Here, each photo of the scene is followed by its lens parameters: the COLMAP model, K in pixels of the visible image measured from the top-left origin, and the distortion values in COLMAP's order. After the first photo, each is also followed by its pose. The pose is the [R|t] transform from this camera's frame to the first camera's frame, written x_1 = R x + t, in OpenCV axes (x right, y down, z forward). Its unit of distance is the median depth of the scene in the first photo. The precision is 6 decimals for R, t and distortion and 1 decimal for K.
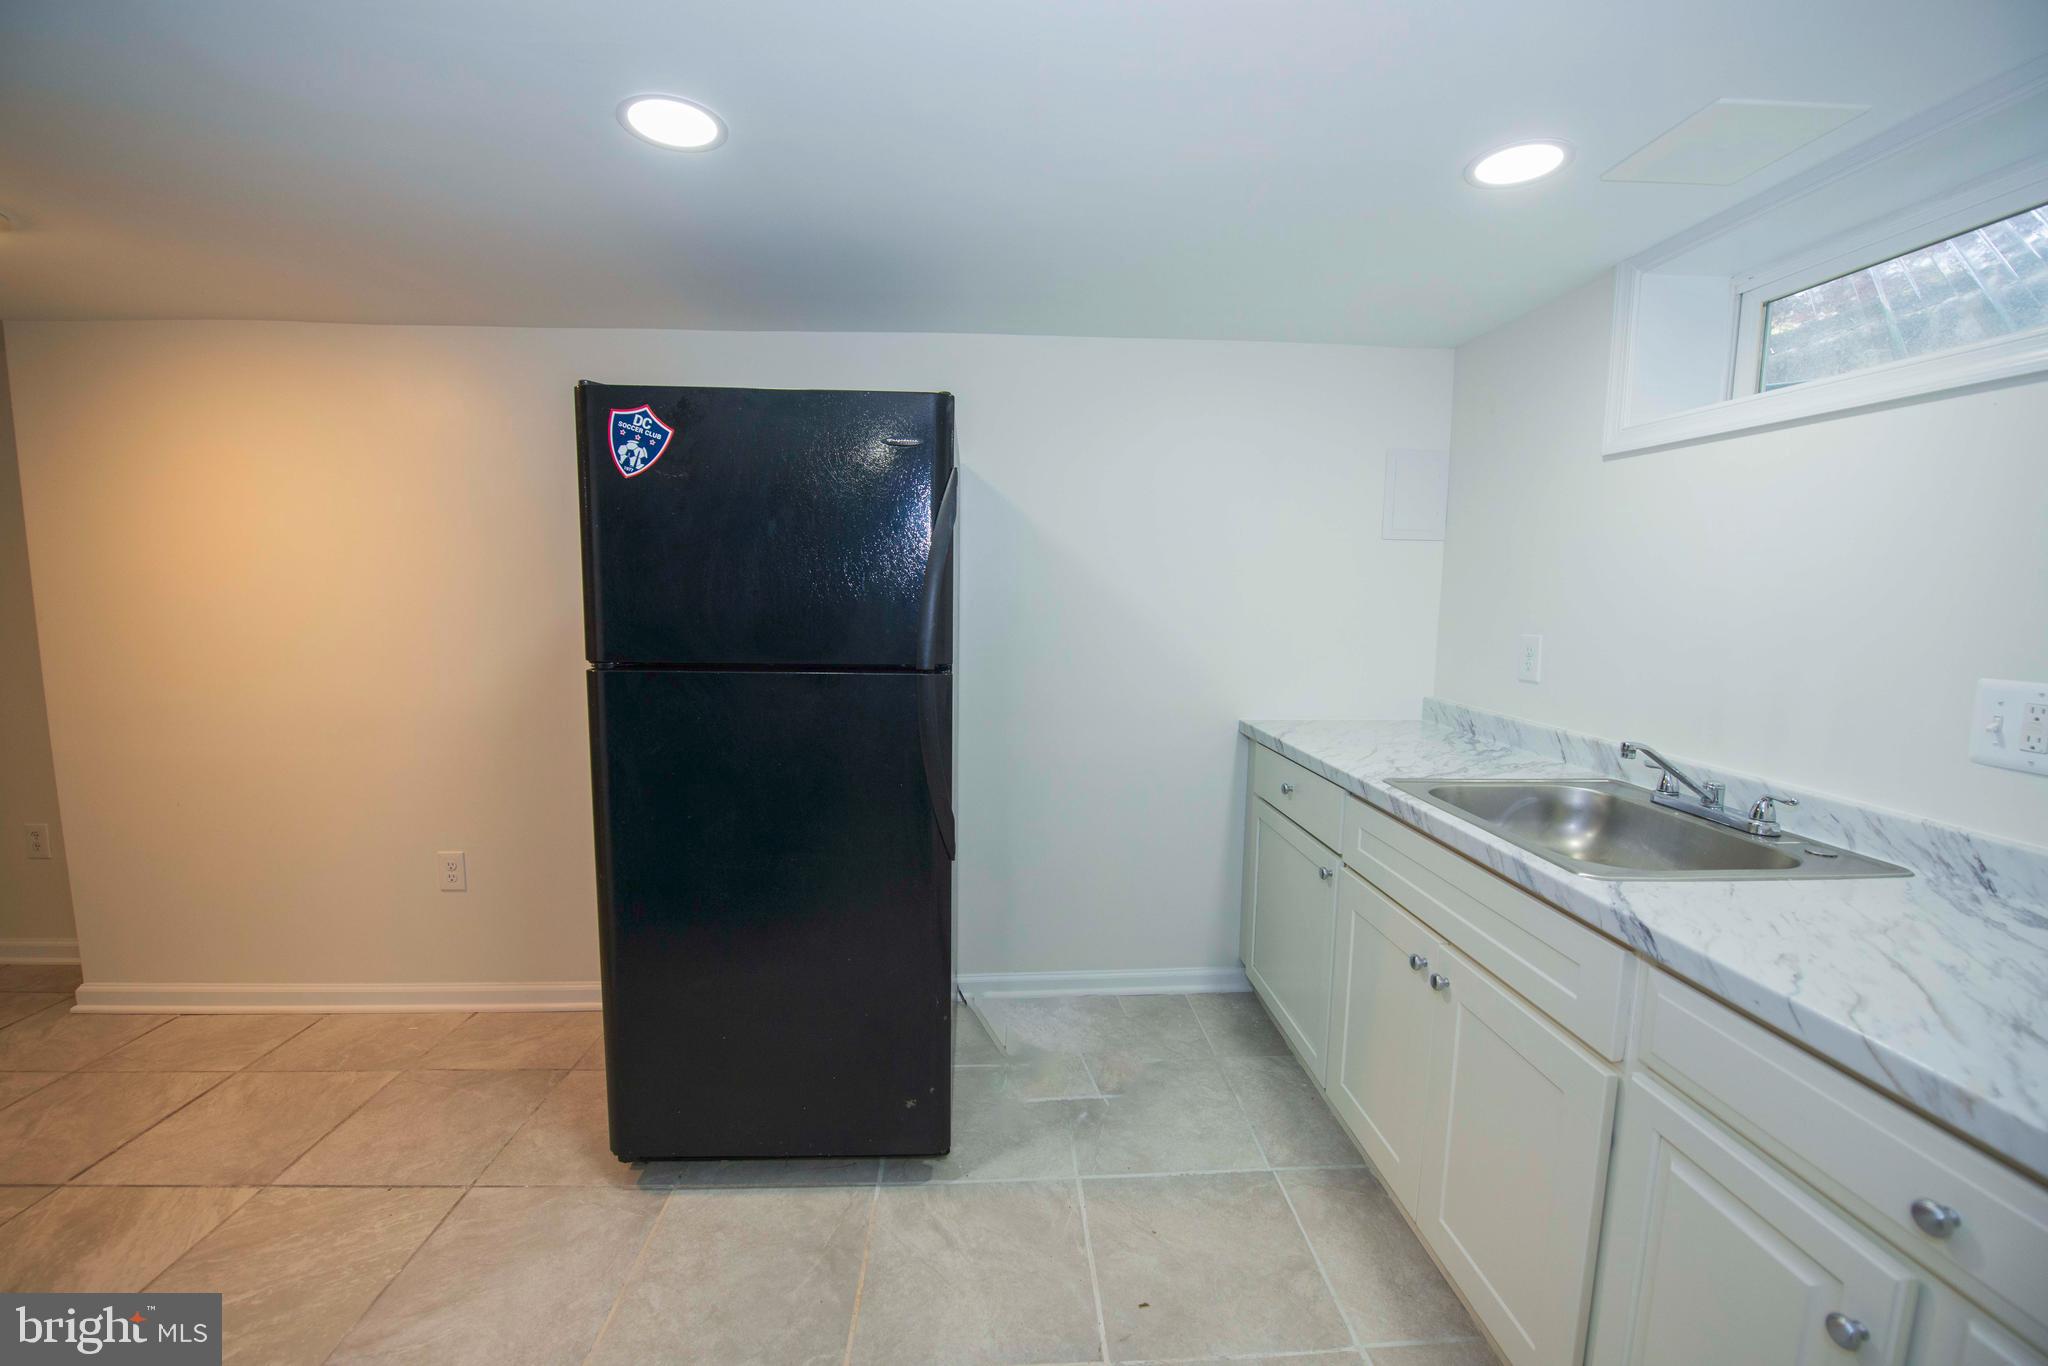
lens RADIAL K [[826.6, 0, 1027.2], [0, 826.6, 666.5], [0, 0, 1]] dist [-0.021701, -0.000413]
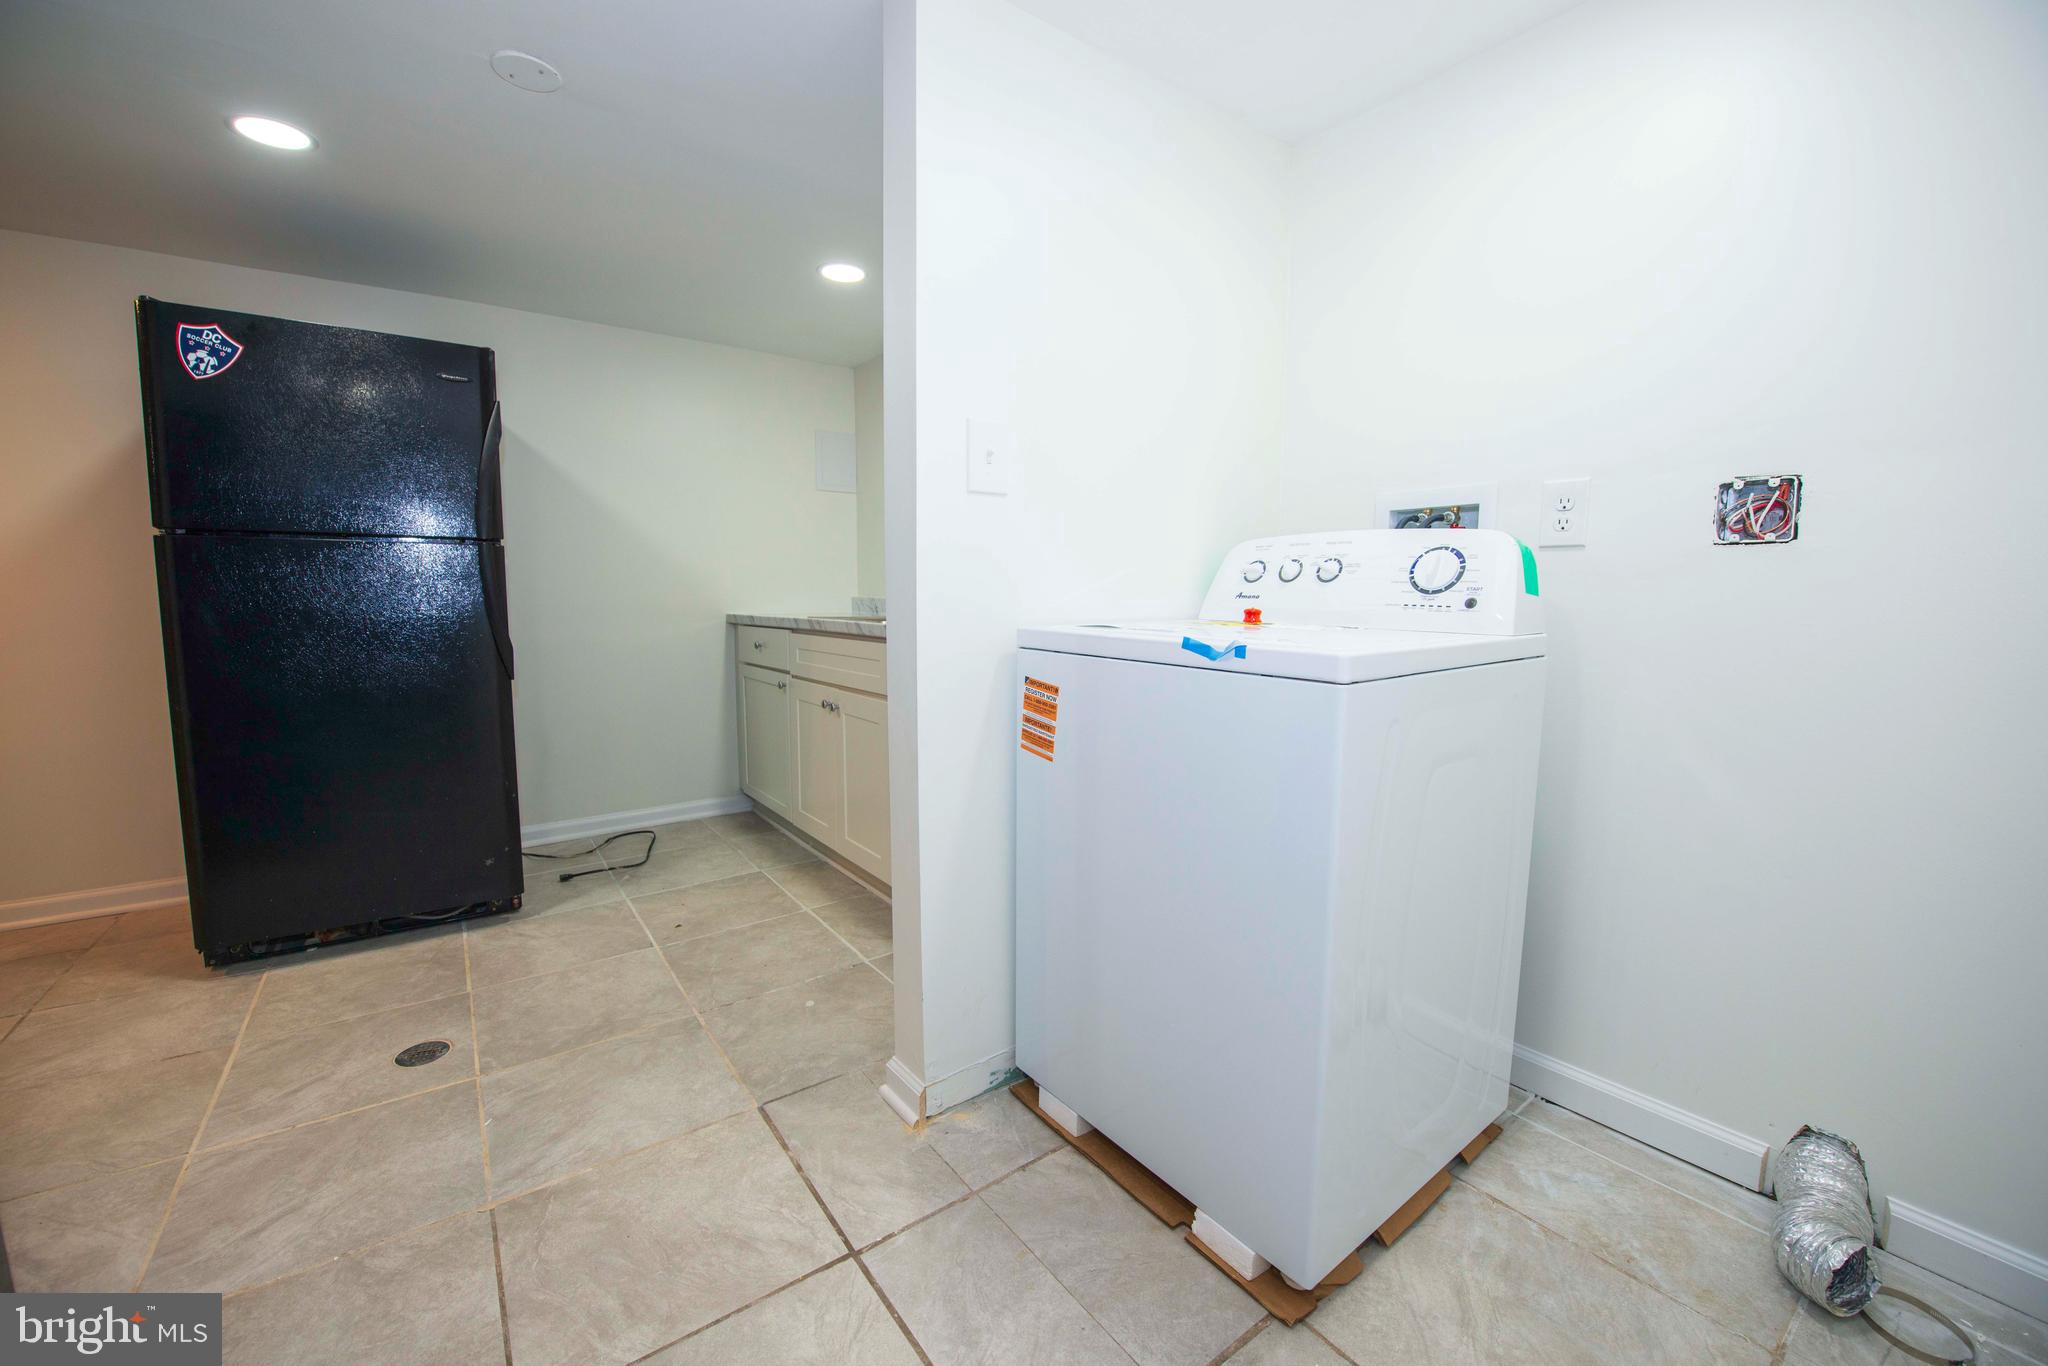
lens RADIAL K [[804.6, 0, 1028.9], [0, 804.6, 676.1], [0, 0, 1]] dist [-0.015786, -0.000428]
pose [[0.835802, -0.067942, 0.544810, -0.103831], [0.059558, 0.997678, 0.033048, 0.253345], [-0.545791, 0.004827, 0.837908, -0.690047]]
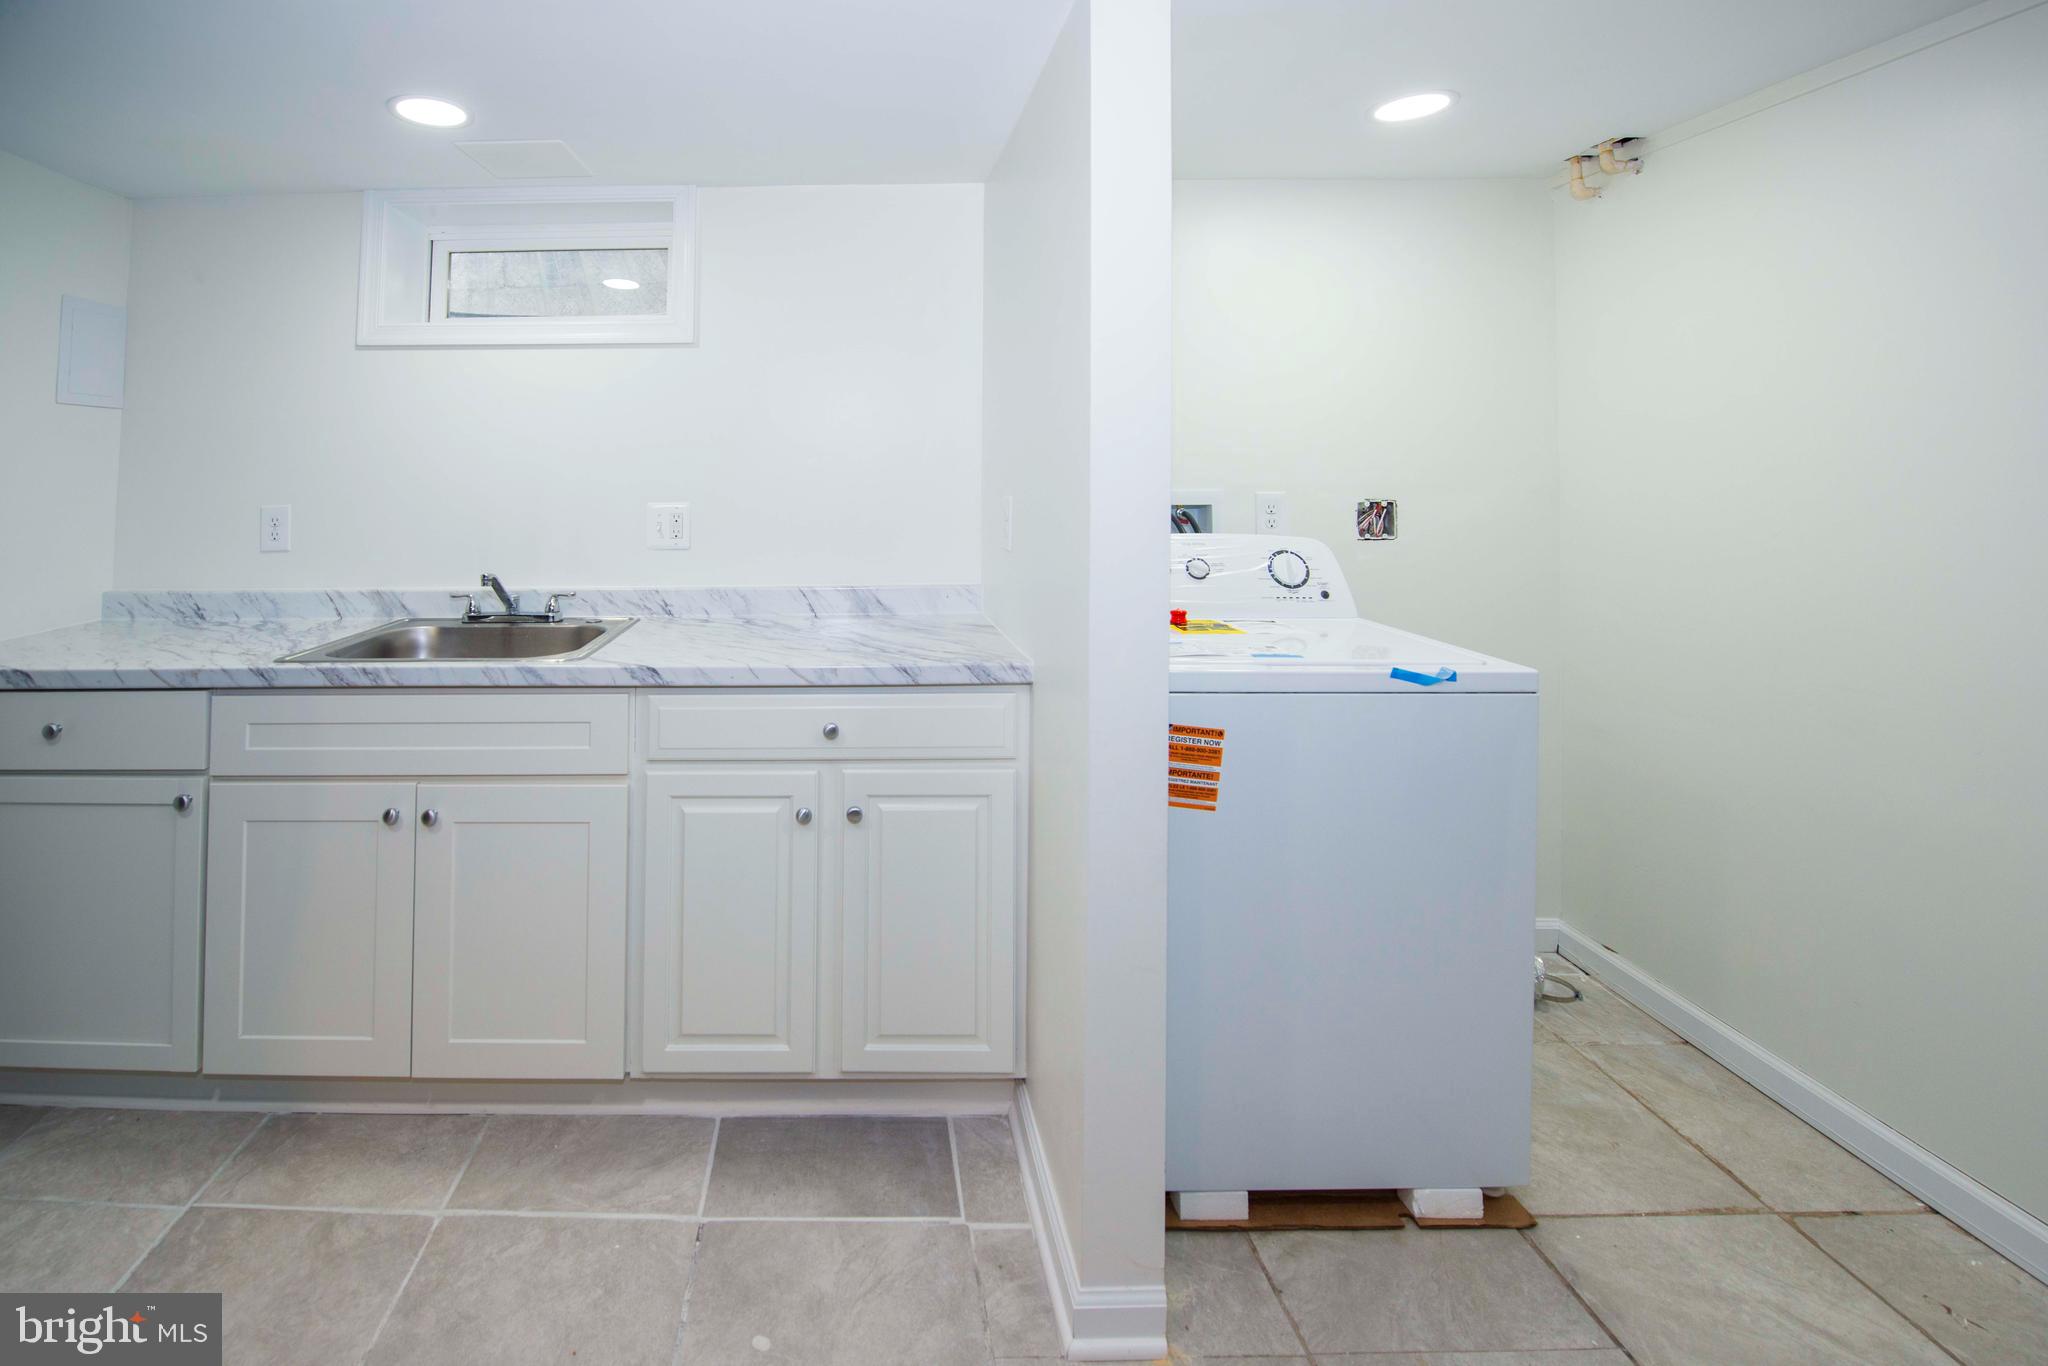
lens RADIAL K [[860.1, 0, 823.1], [0, 860.1, 452.4], [0, 0, 1]] dist [-0.013336, 0.000197]
pose [[0.087693, 0.010363, 0.996094, -0.521688], [0.107869, 0.993967, -0.019837, -0.012469], [-0.990290, 0.109187, 0.086046, 0.303832]]
